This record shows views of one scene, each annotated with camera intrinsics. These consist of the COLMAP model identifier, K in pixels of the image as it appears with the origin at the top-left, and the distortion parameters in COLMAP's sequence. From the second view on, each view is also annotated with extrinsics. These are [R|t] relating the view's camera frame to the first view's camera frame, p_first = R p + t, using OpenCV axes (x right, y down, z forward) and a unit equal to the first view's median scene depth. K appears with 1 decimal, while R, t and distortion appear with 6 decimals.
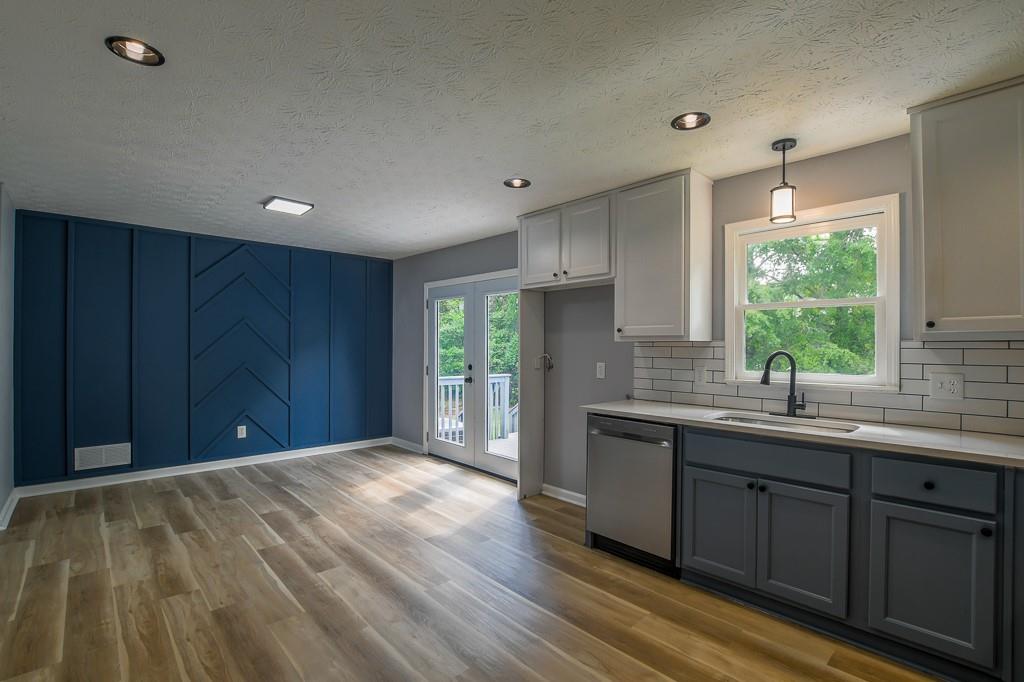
lens RADIAL K [[459.2, 0, 514.3], [0, 459.2, 345.3], [0, 0, 1]] dist [-0.023296, 0.000571]
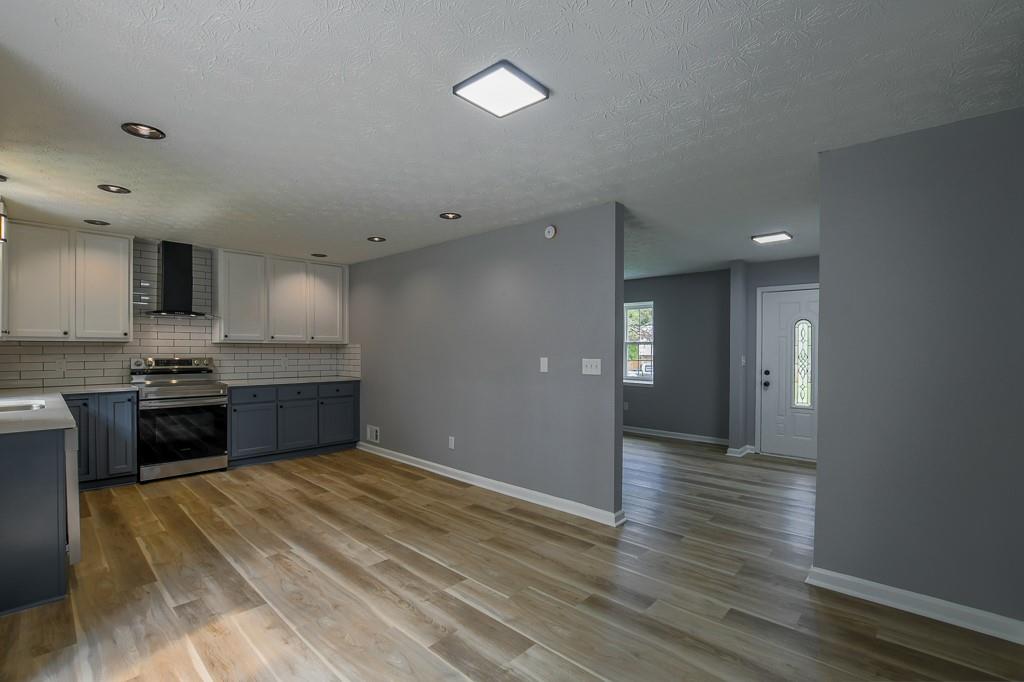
lens RADIAL K [[459.2, 0, 514.3], [0, 459.2, 345.3], [0, 0, 1]] dist [-0.023296, 0.000571]
pose [[-0.997712, -0.013261, -0.066301, -0.662089], [-0.012764, 0.999887, -0.007912, -0.005332], [0.066399, -0.007048, -0.997768, 2.132805]]
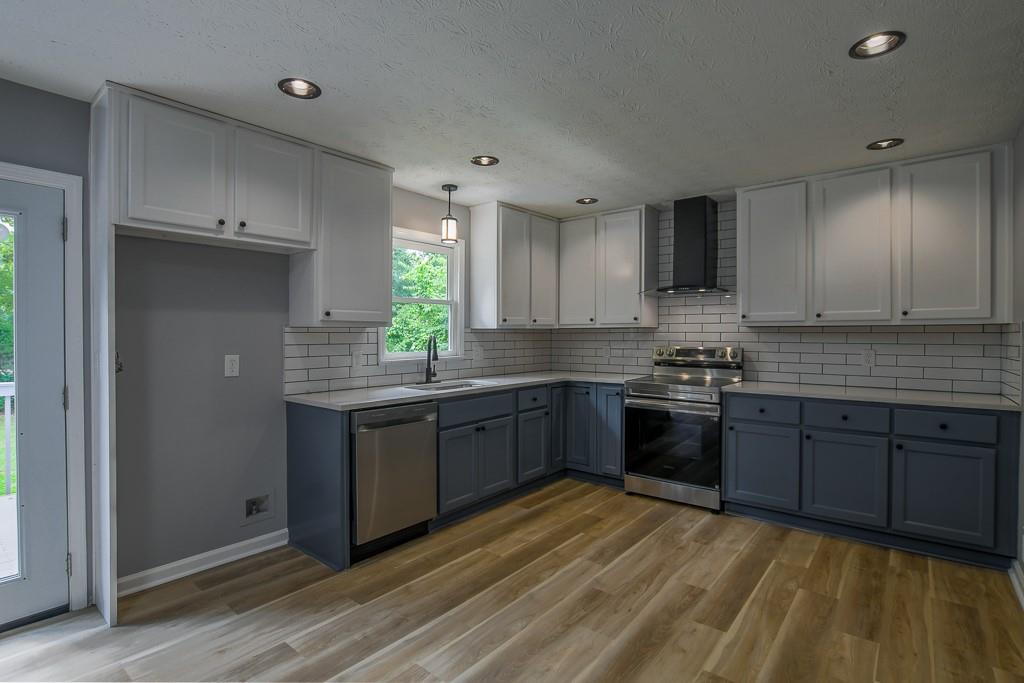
lens RADIAL K [[495.4, 0, 515.7], [0, 495.4, 340.3], [0, 0, 1]] dist [-0.024152, 0.000712]
pose [[-0.124688, -0.019162, 0.992011, -0.892246], [-0.001854, 0.999816, 0.019079, -0.000898], [-0.992194, 0.000540, -0.124701, 0.927197]]
